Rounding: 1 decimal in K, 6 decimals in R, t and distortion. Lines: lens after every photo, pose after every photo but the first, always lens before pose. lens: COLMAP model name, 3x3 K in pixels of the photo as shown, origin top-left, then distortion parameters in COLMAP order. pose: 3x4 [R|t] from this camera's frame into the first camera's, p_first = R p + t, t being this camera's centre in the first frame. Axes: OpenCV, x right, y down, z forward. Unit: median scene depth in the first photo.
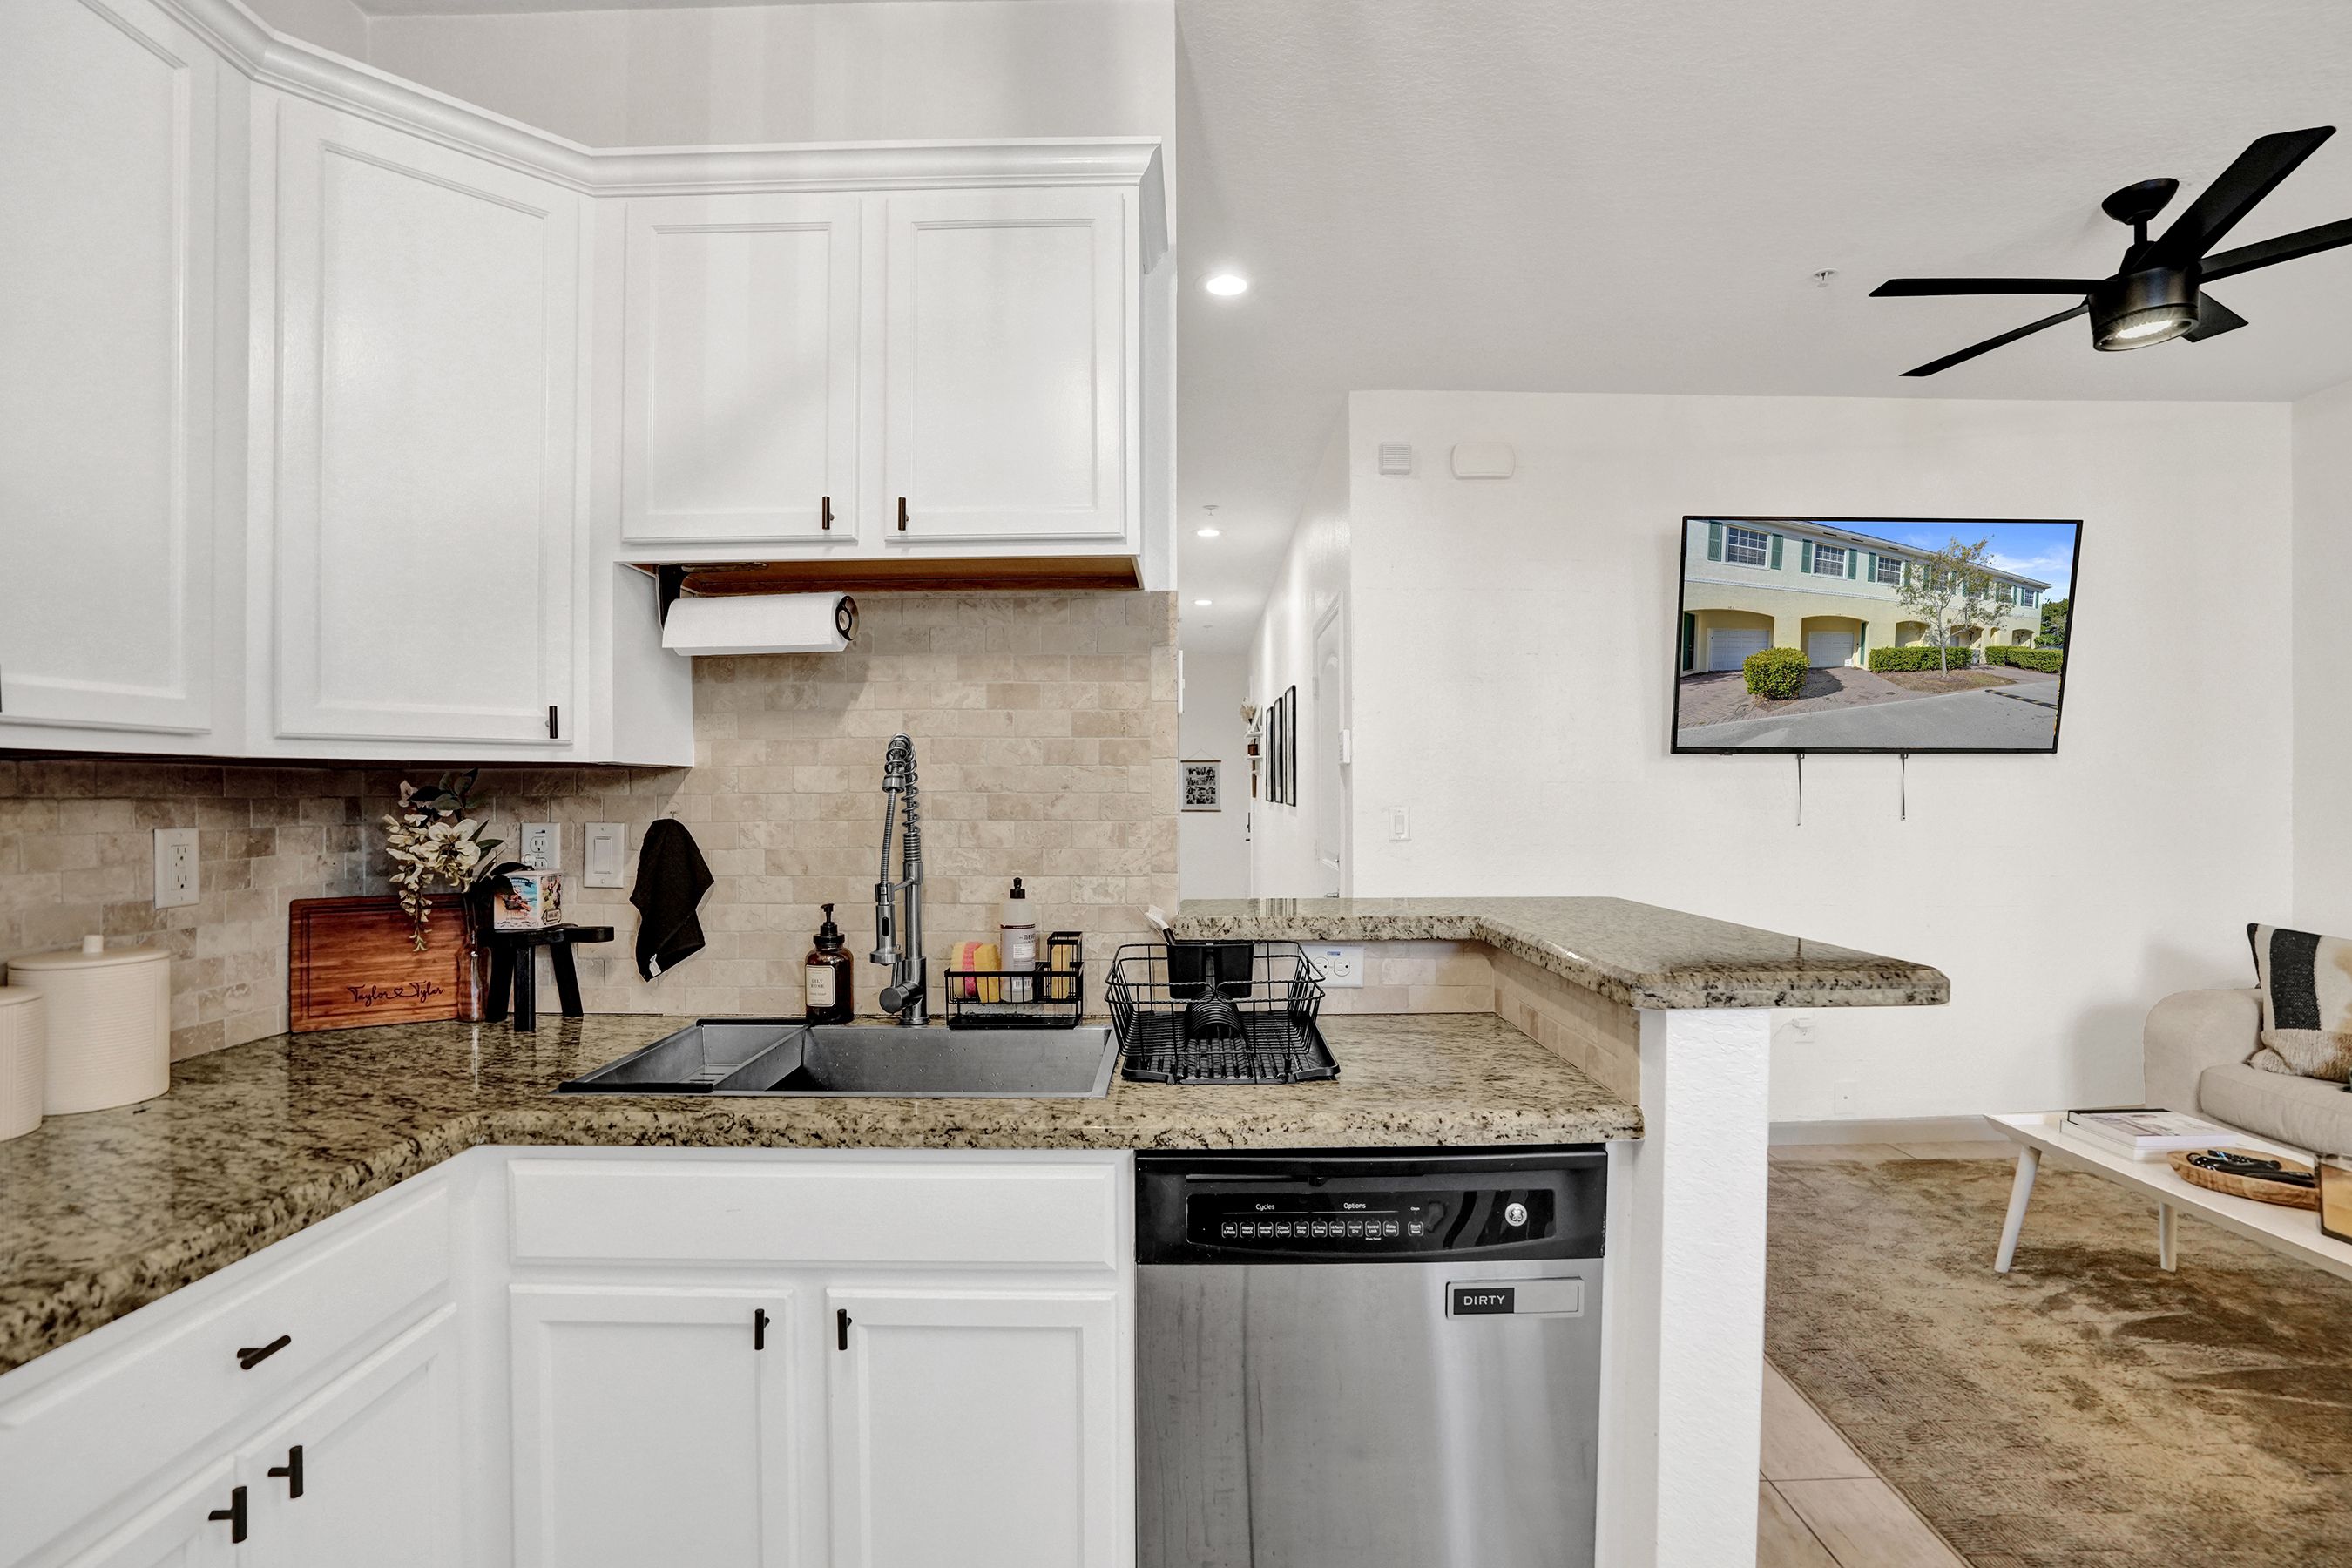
lens RADIAL K [[1103.9, 0, 1168.0], [0, 1103.9, 801.1], [0, 0, 1]] dist [-0.064321, 0.024377]
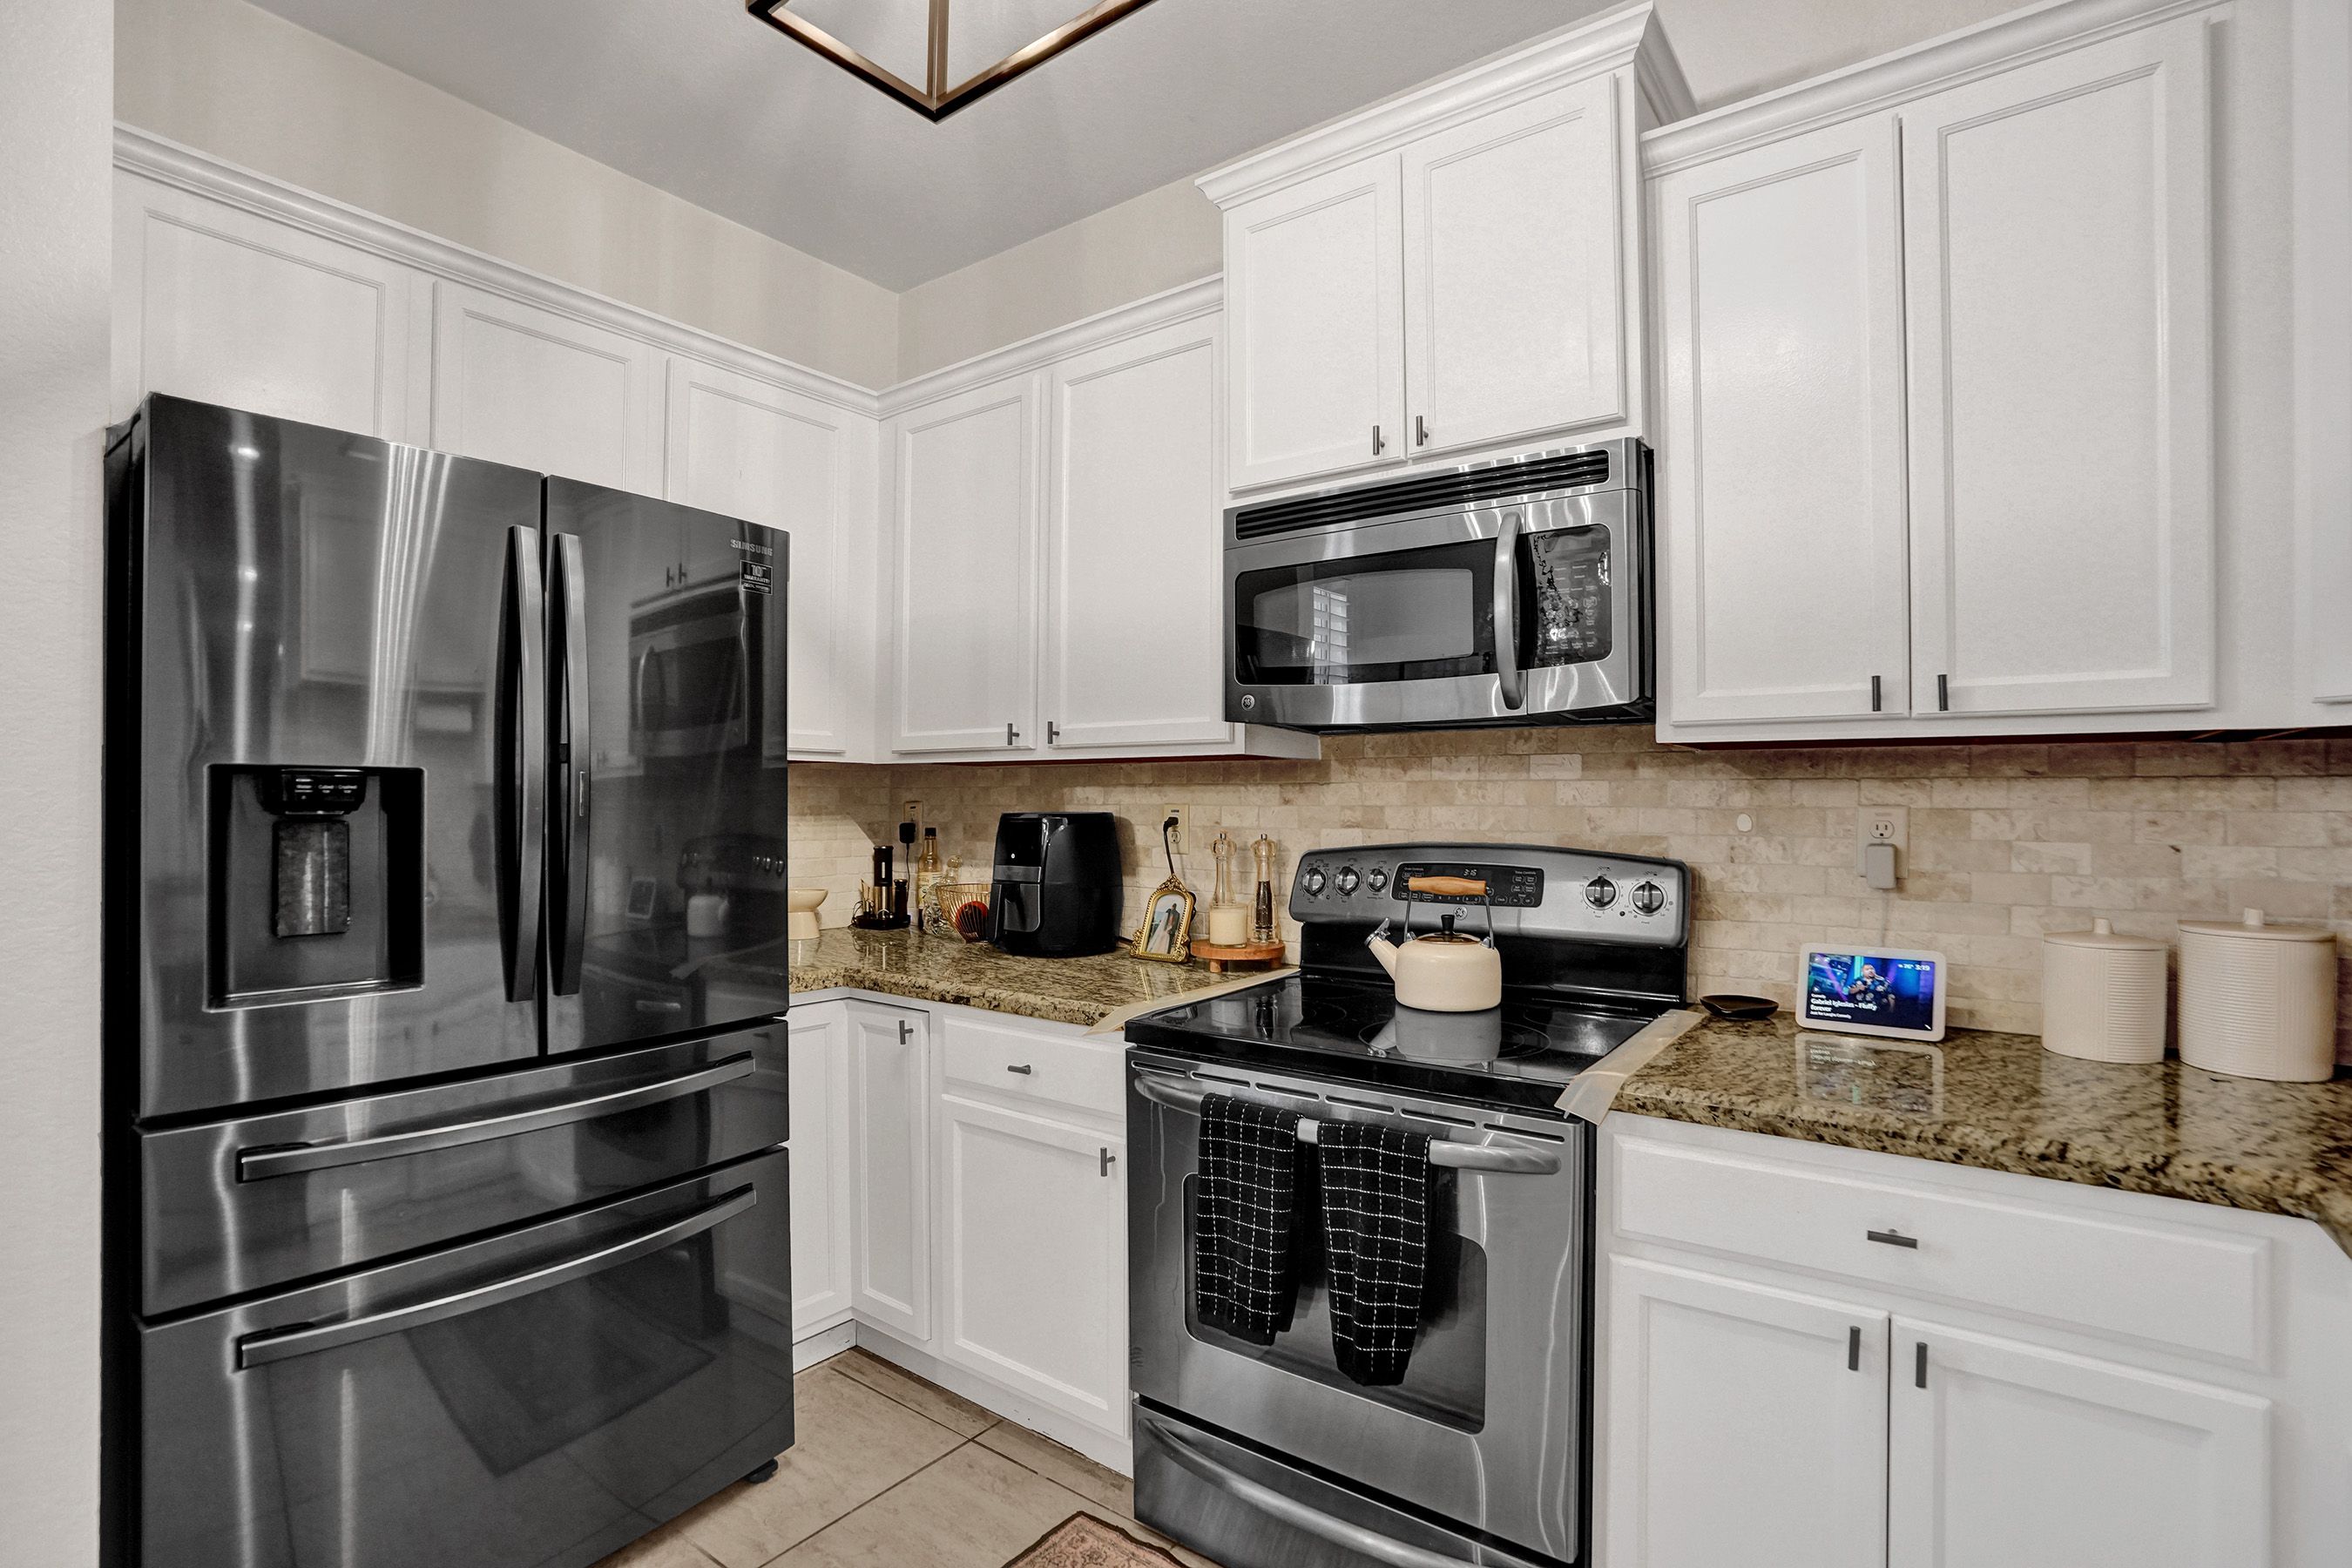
lens RADIAL K [[1103.9, 0, 1151.3], [0, 1103.9, 795.5], [0, 0, 1]] dist [-0.064321, 0.024377]
pose [[-0.592888, 0.002784, -0.805280, 0.367198], [-0.001996, 0.999986, 0.004926, 0.011977], [0.805283, 0.004528, -0.592874, 0.637663]]
